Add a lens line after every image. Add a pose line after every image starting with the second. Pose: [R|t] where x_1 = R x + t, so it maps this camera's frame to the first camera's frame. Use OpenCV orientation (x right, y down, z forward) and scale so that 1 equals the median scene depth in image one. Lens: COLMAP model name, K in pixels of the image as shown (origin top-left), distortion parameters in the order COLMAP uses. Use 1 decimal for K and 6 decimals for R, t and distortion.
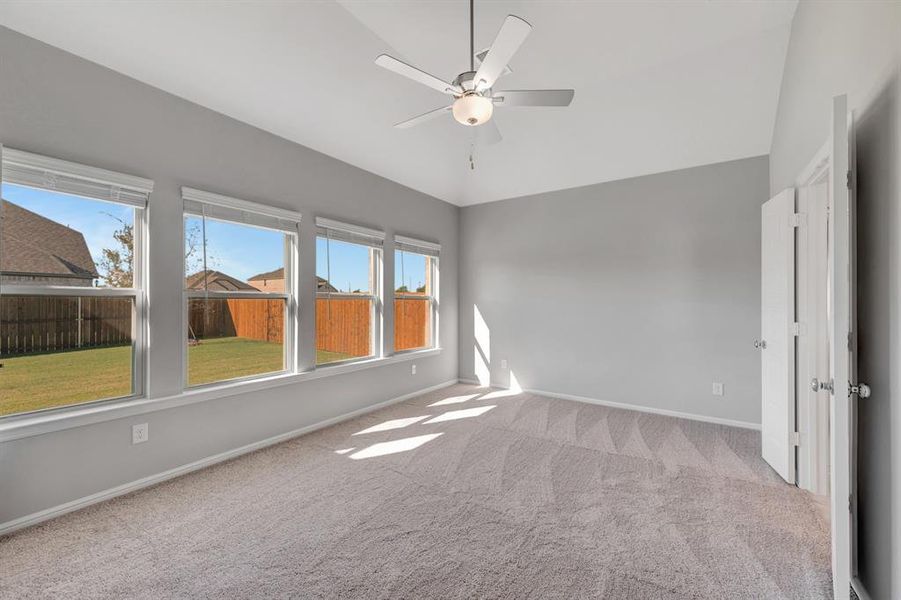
lens RADIAL K [[357.6, 0, 454.0], [0, 357.6, 302.2], [0, 0, 1]] dist [0.002744, 0.000144]
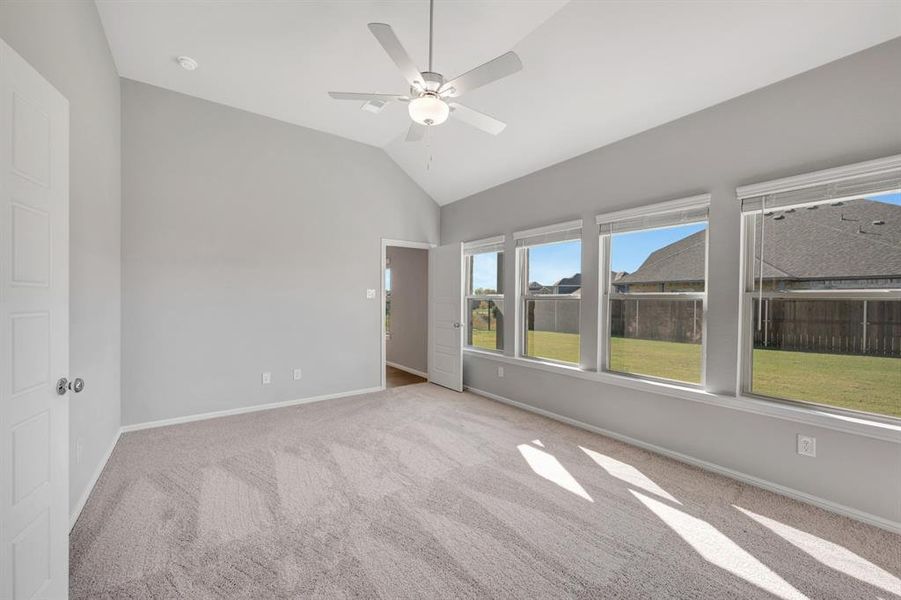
lens RADIAL K [[357.6, 0, 454.0], [0, 357.6, 302.2], [0, 0, 1]] dist [0.002744, 0.000144]
pose [[-0.324132, 0.001722, -0.946010, 0.488991], [-0.010856, 0.999926, 0.005540, -0.002254], [0.945949, 0.012065, -0.324090, 0.695762]]
